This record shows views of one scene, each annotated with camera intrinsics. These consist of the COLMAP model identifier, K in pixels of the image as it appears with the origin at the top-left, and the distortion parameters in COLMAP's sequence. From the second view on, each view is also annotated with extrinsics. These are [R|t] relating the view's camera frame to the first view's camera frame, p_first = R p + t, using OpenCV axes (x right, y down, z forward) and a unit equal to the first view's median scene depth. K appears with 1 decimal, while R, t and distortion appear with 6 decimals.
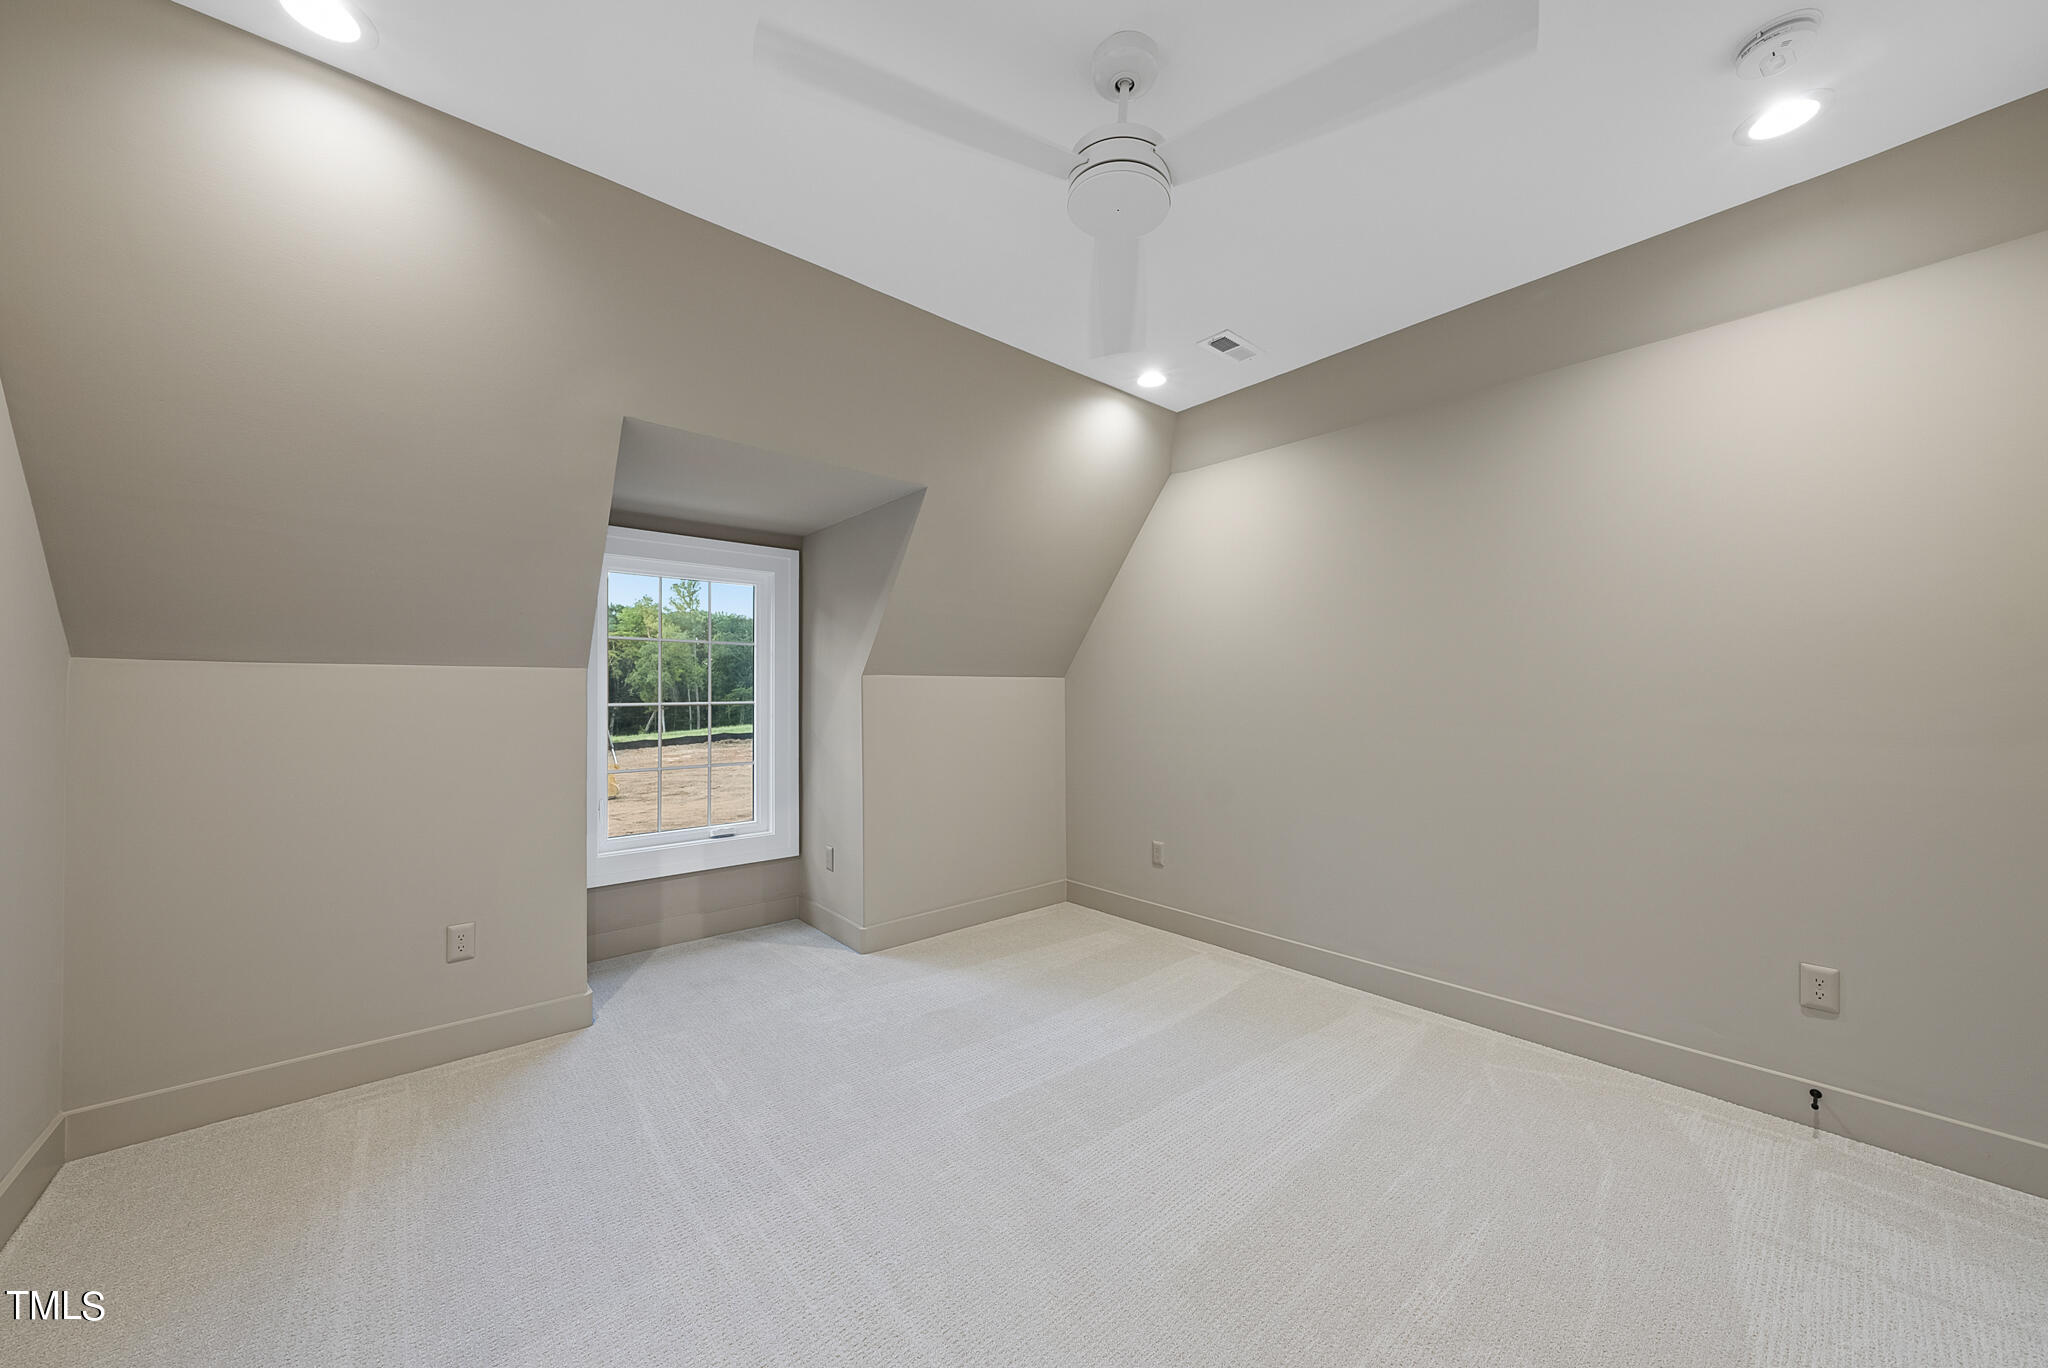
lens RADIAL K [[705.7, 0, 1022.0], [0, 705.7, 684.8], [0, 0, 1]] dist [-0.000955, 0.000139]
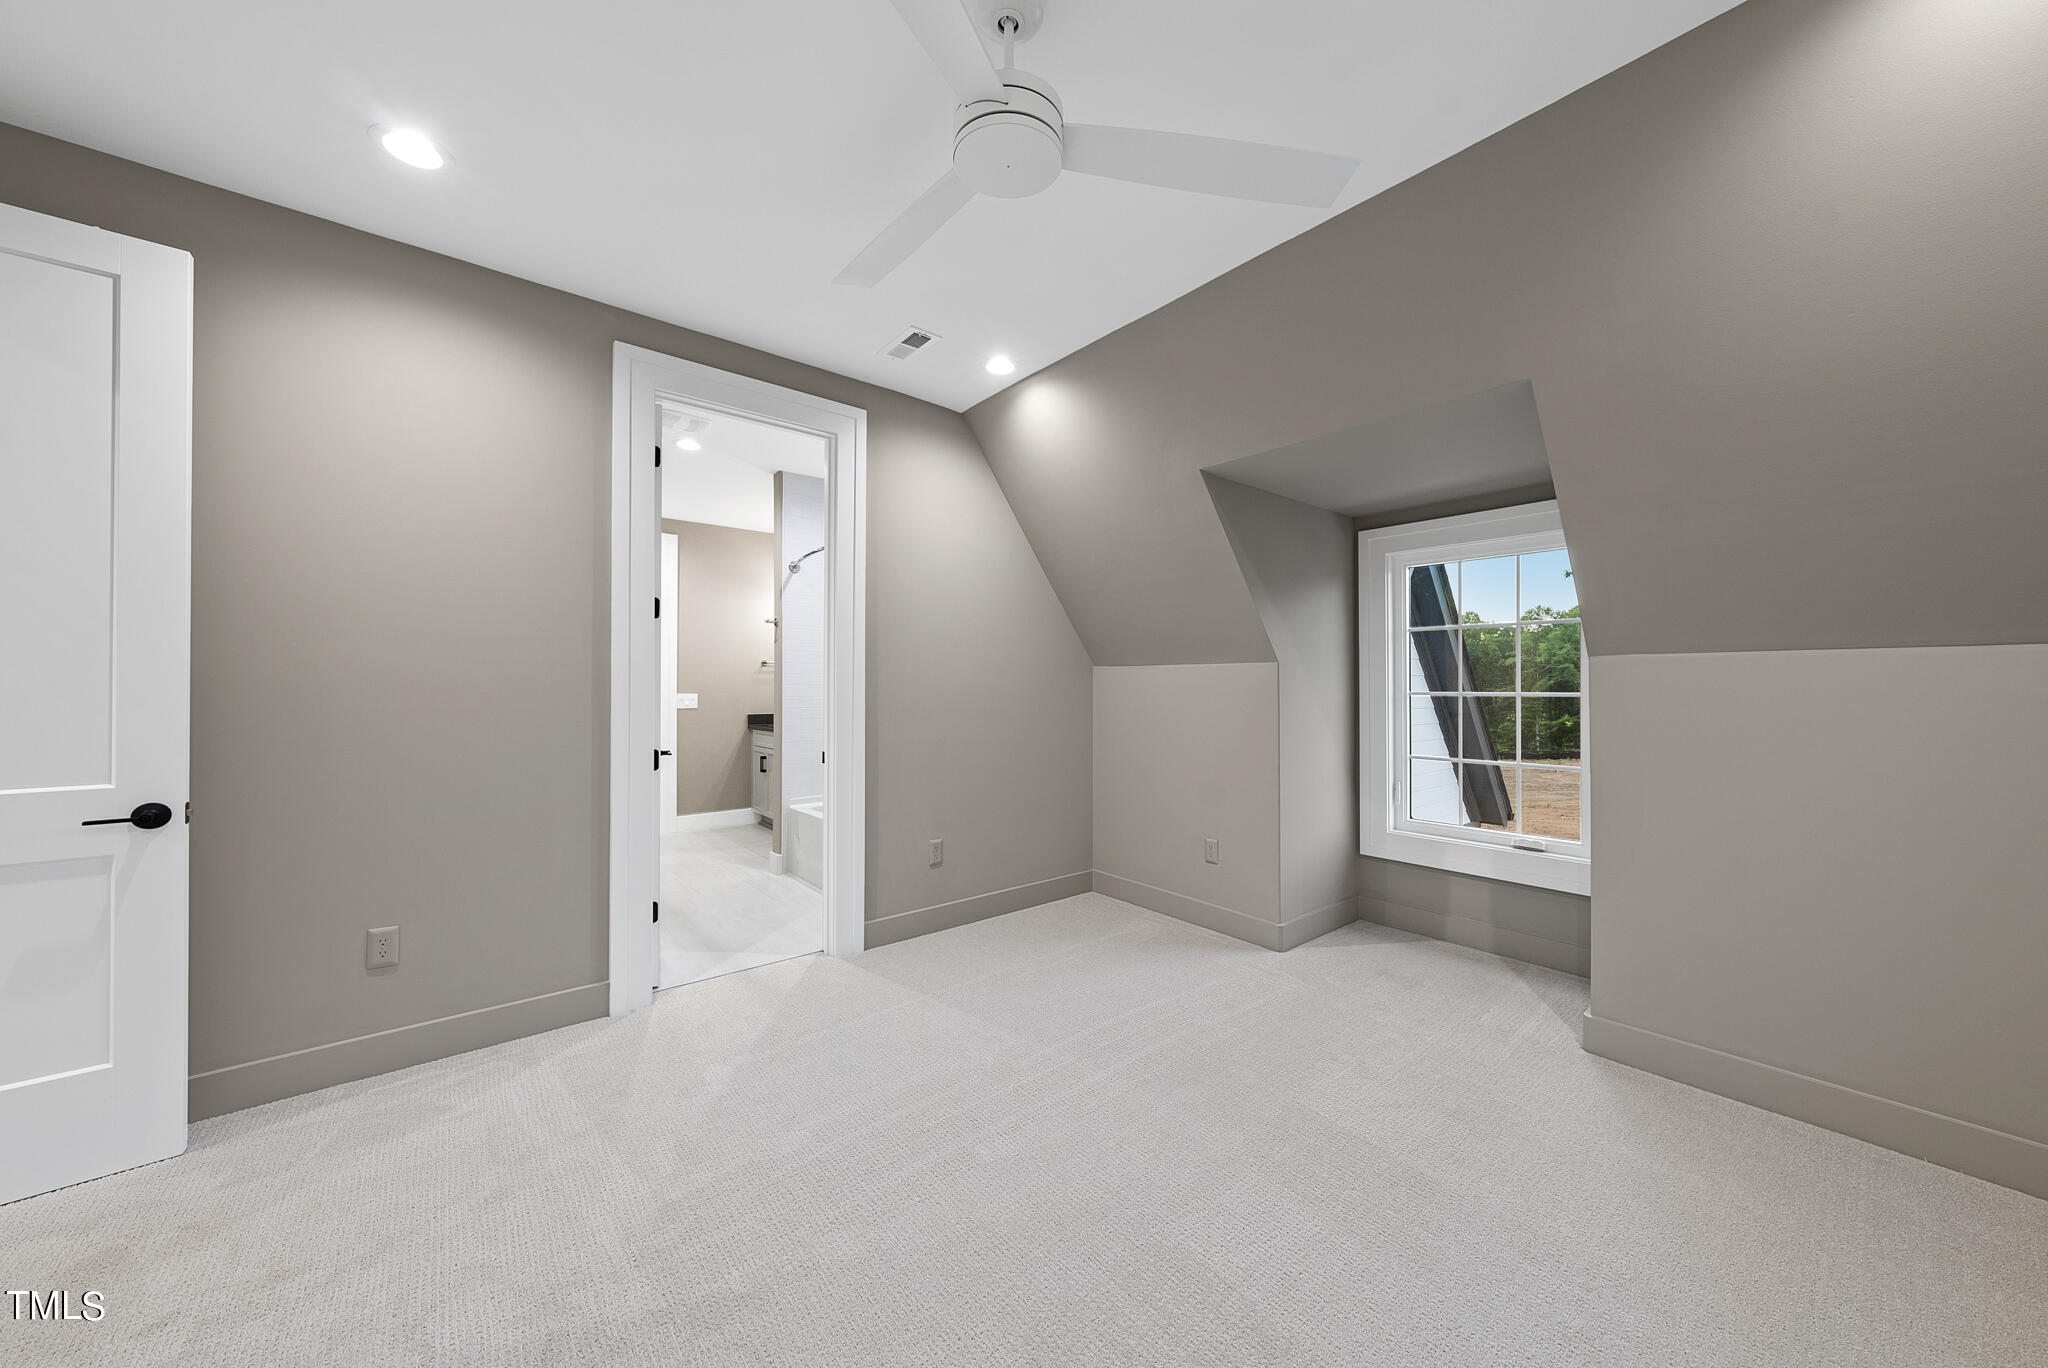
lens RADIAL K [[693.8, 0, 1024.0], [0, 693.8, 684.0], [0, 0, 1]] dist [-0.001055, 0.000147]
pose [[0.004840, 0.003088, -0.999984, 0.454570], [0.012542, 0.999916, 0.003149, 0.003301], [0.999910, -0.012558, 0.004800, 0.417528]]
